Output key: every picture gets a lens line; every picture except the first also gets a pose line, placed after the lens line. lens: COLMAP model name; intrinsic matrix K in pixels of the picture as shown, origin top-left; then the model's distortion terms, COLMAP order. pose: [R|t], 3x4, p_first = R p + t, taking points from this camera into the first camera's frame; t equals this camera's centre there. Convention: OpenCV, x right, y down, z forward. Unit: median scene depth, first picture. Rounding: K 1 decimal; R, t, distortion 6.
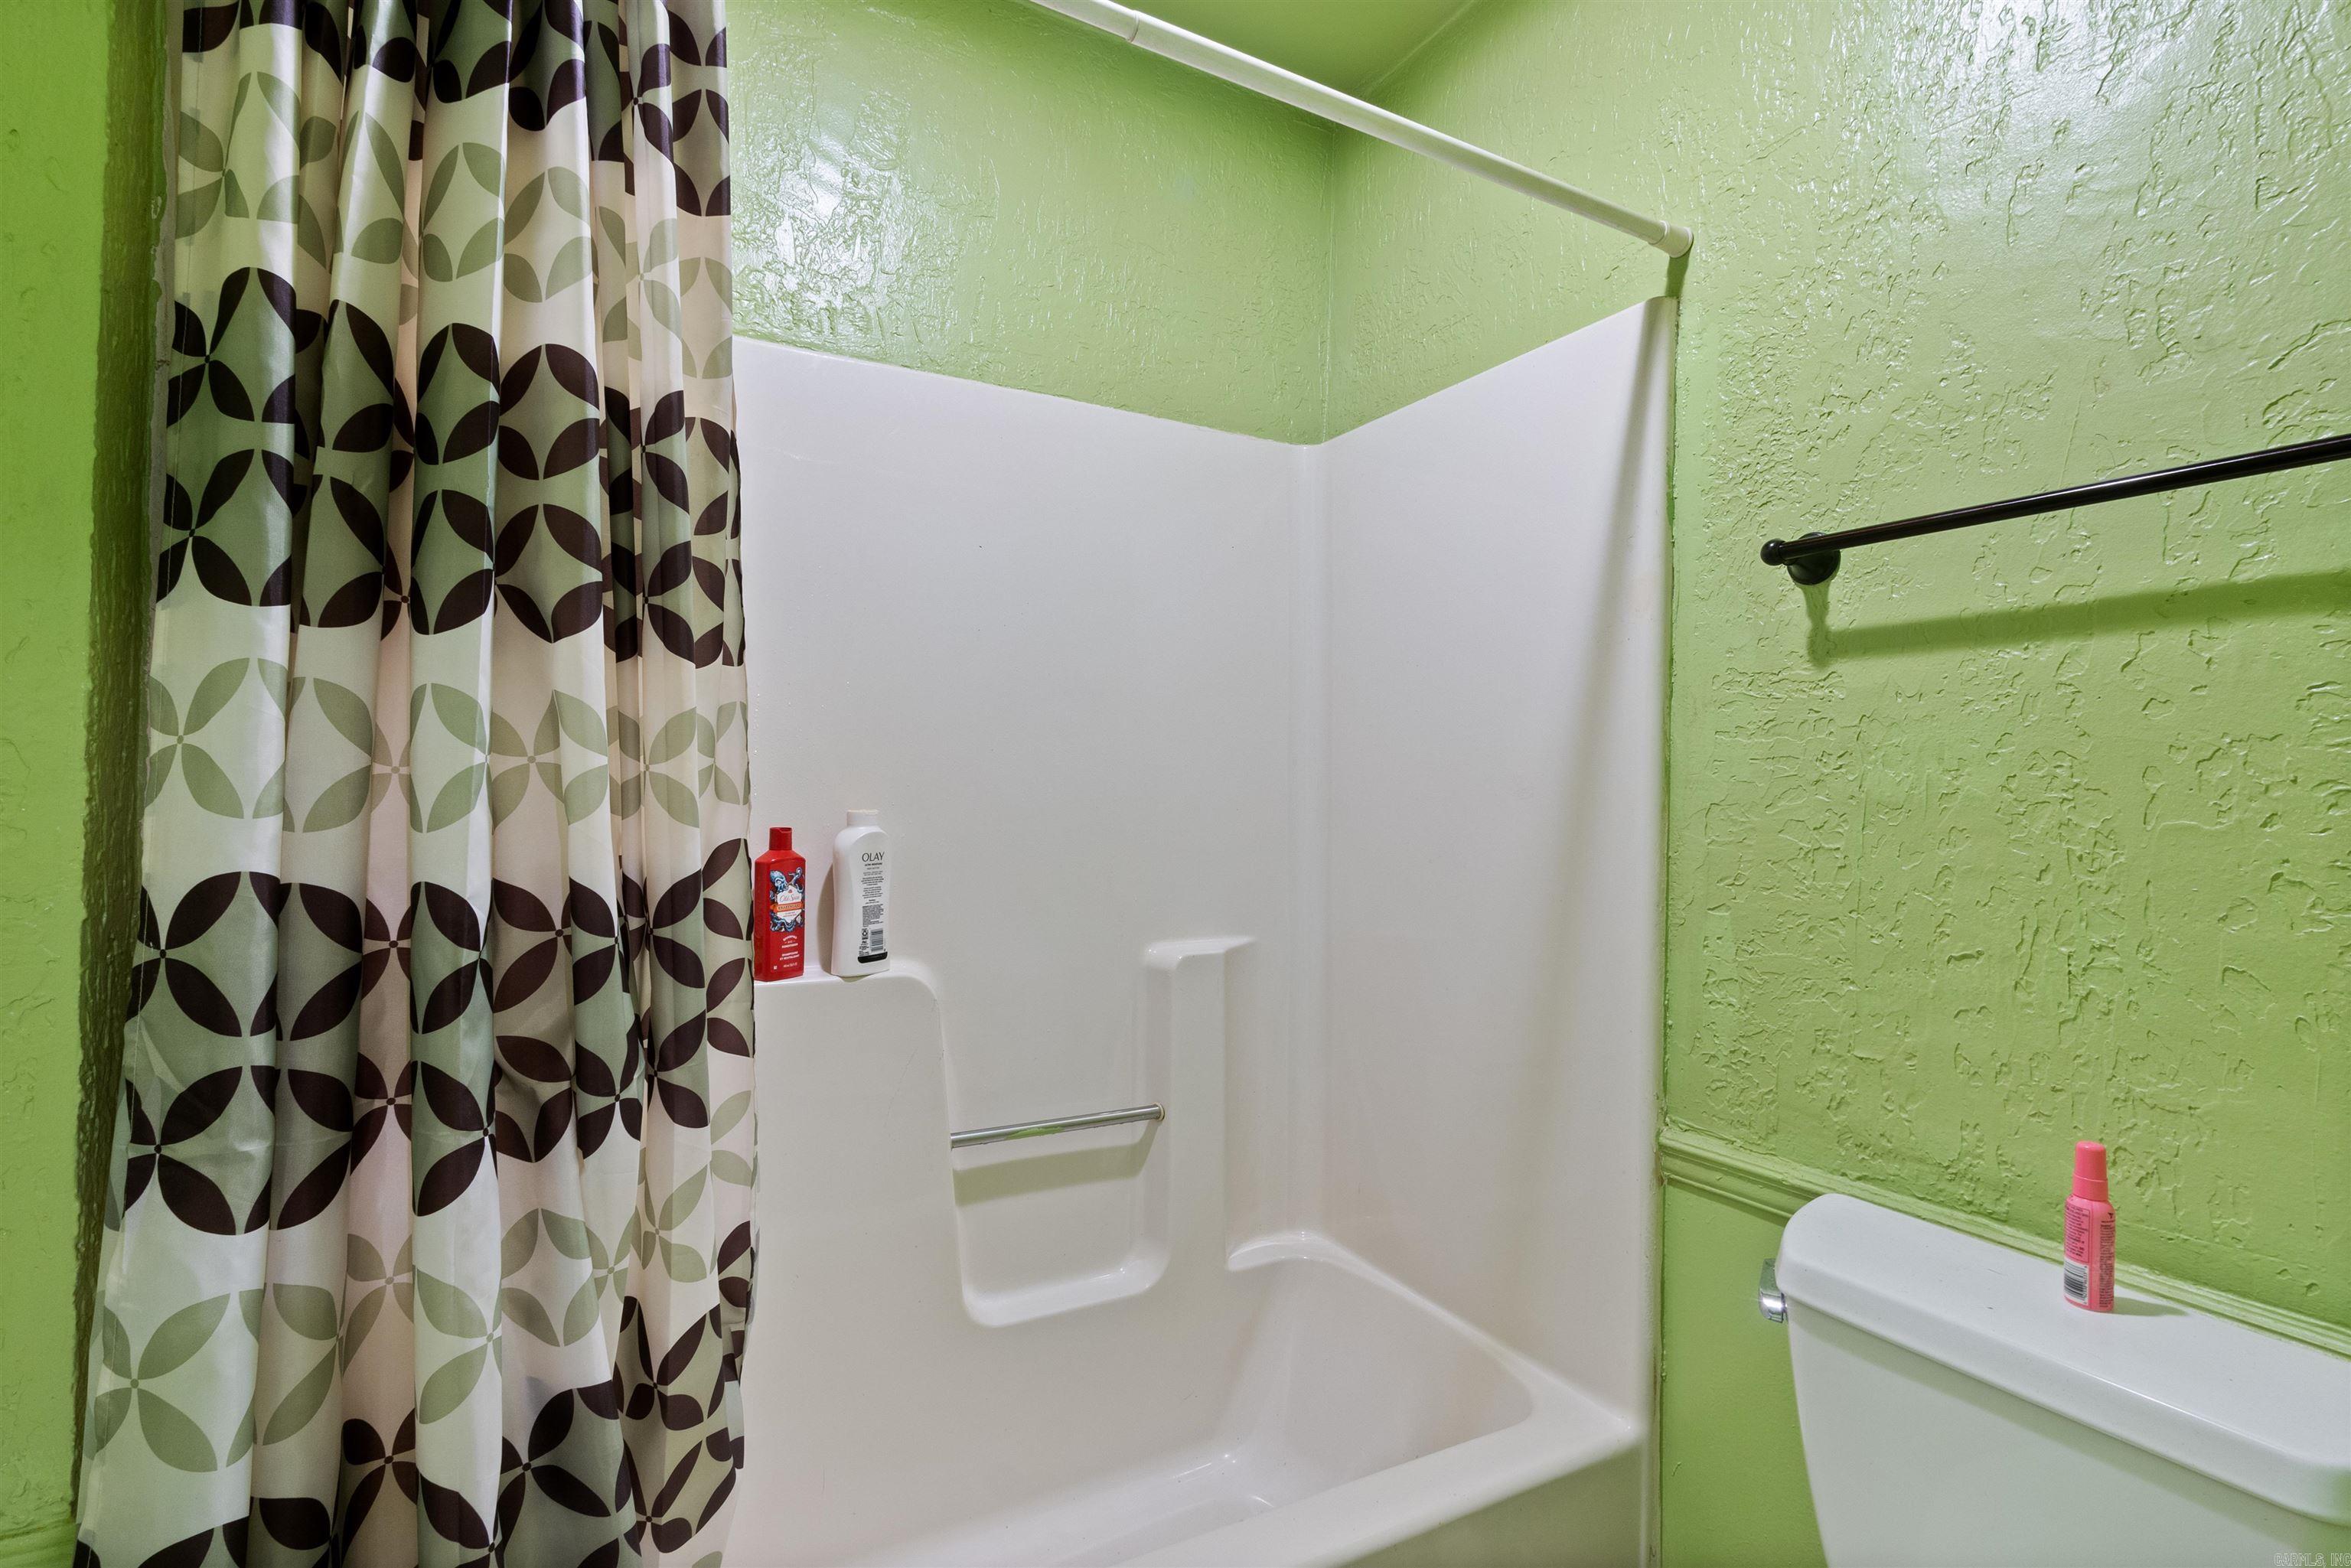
lens RADIAL K [[1088.2, 0, 1176.2], [0, 1088.2, 790.3], [0, 0, 1]] dist [-0.003778, -0.000096]
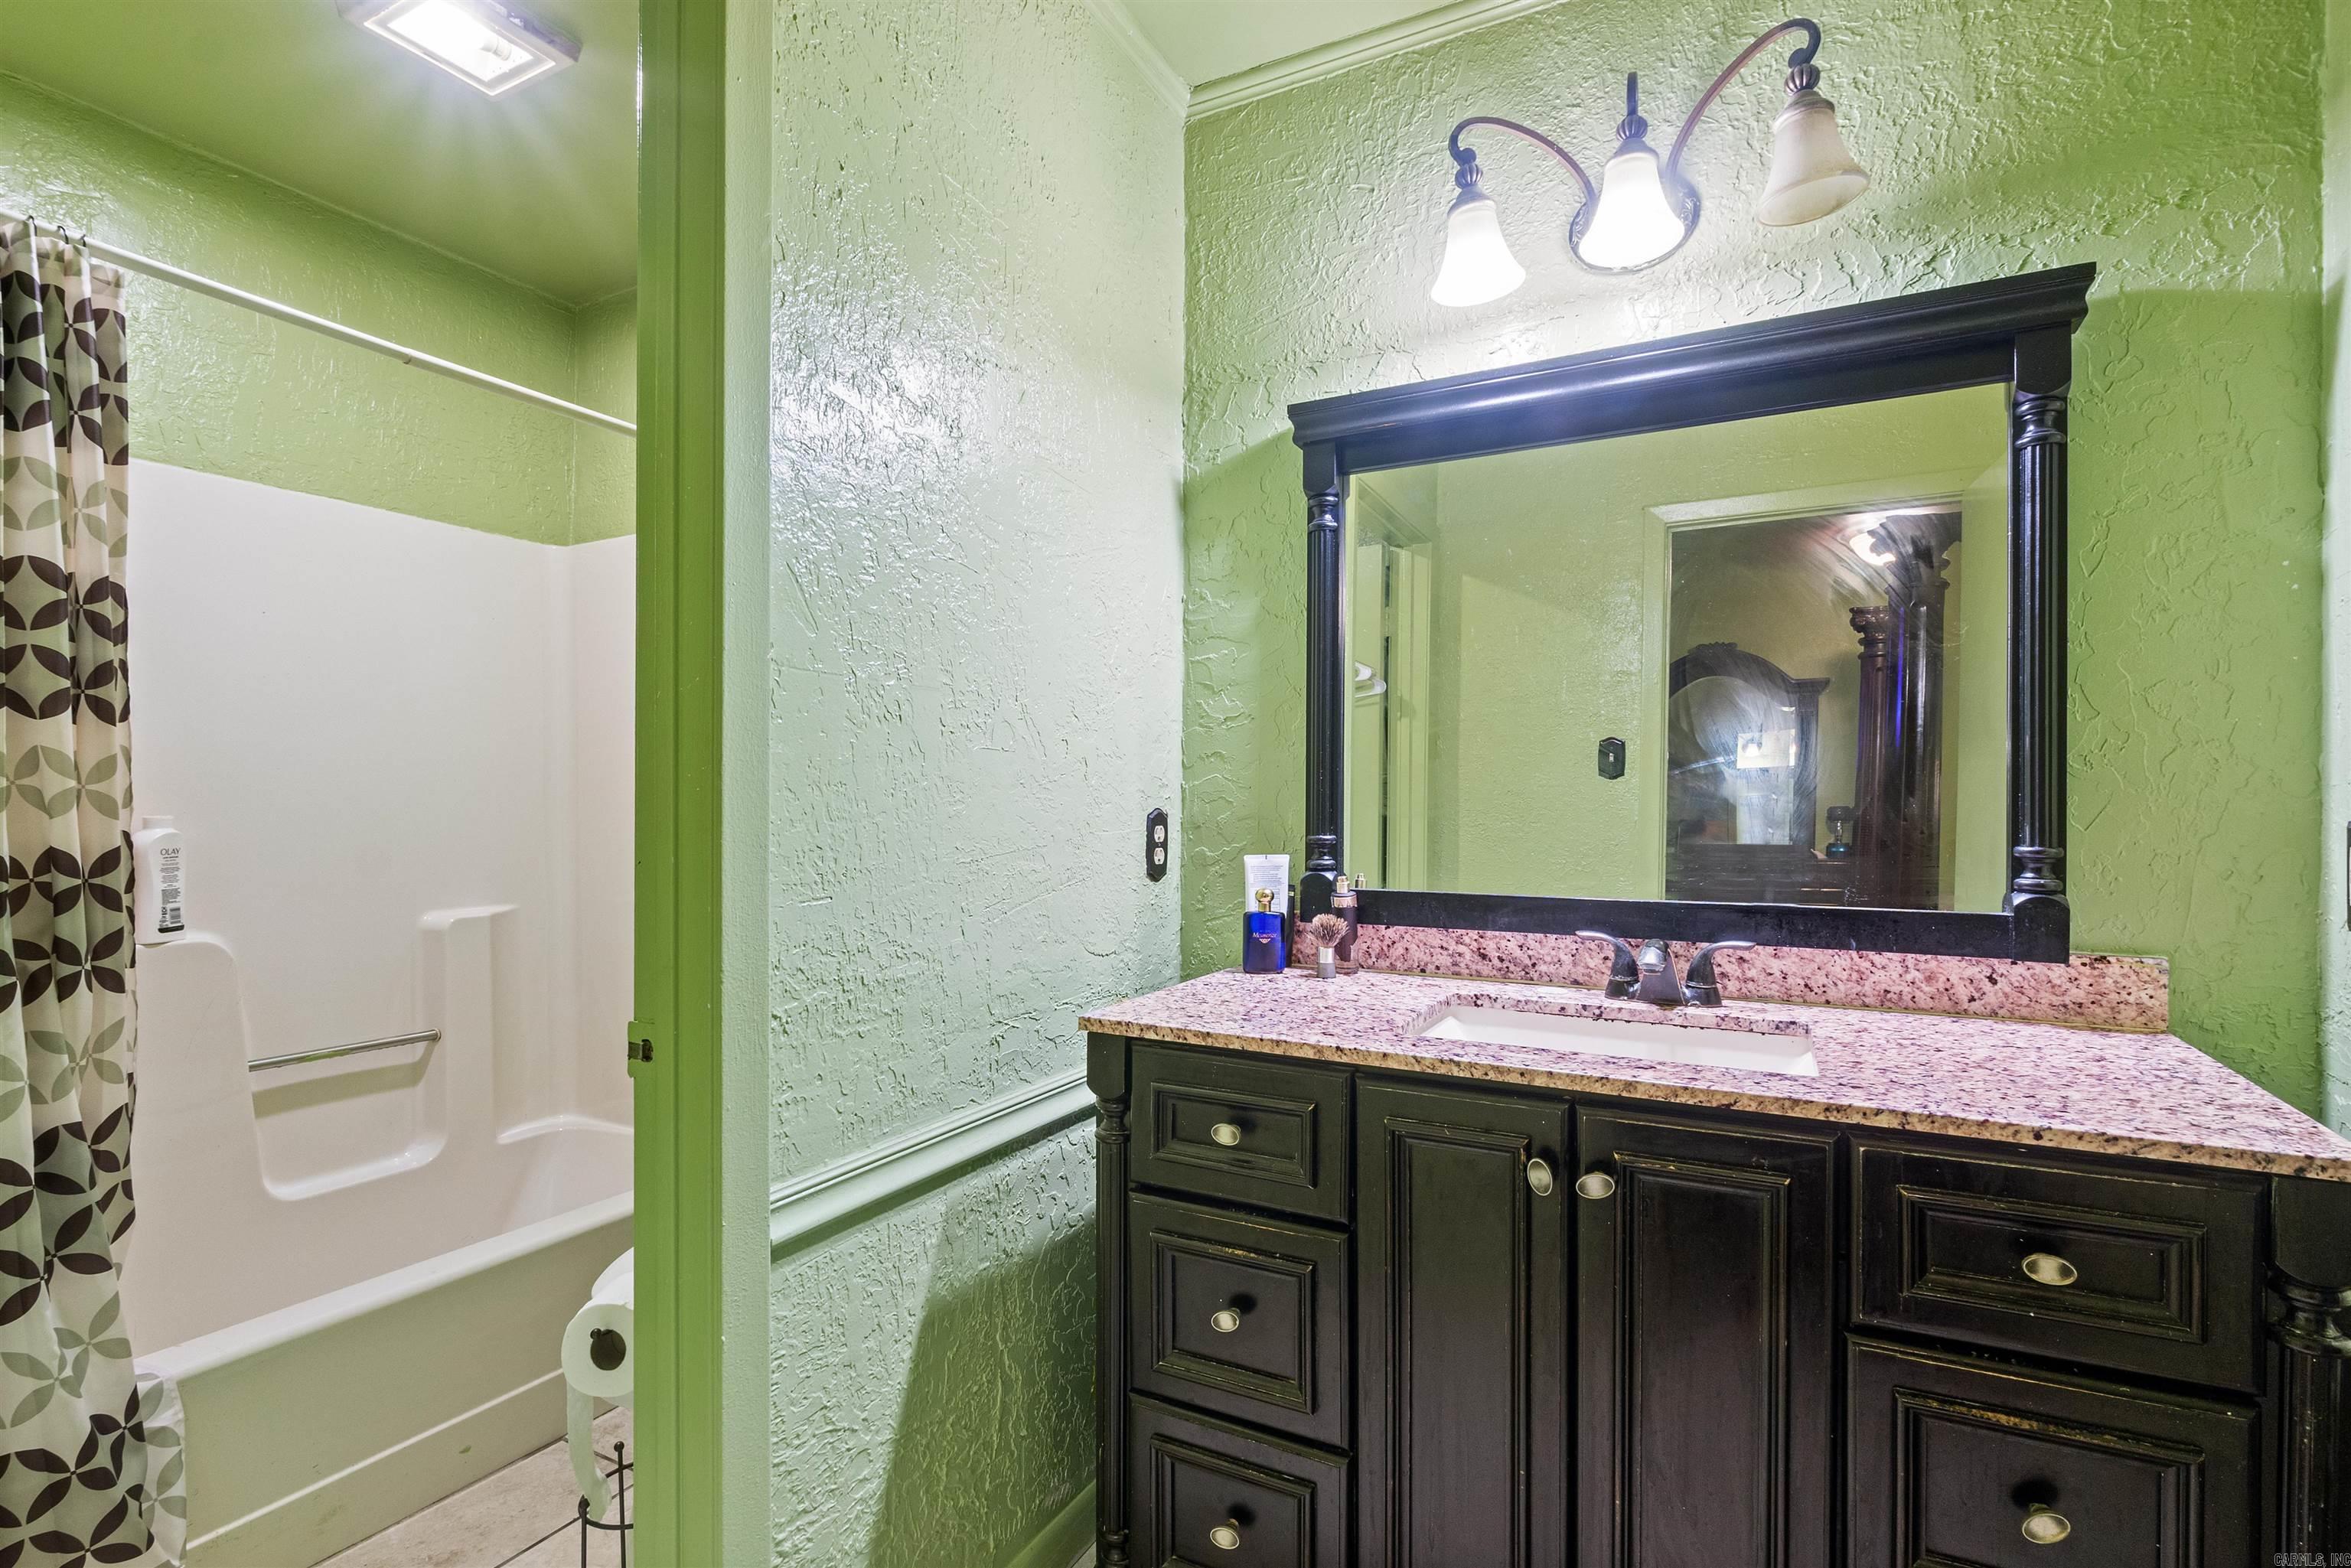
lens RADIAL K [[1088.2, 0, 1153.2], [0, 1088.2, 814.4], [0, 0, 1]] dist [-0.003778, -0.000096]
pose [[0.840274, -0.015329, 0.541945, 0.006604], [0.007145, 0.999827, 0.017202, 0.002718], [-0.542114, -0.010582, 0.840238, -0.699060]]
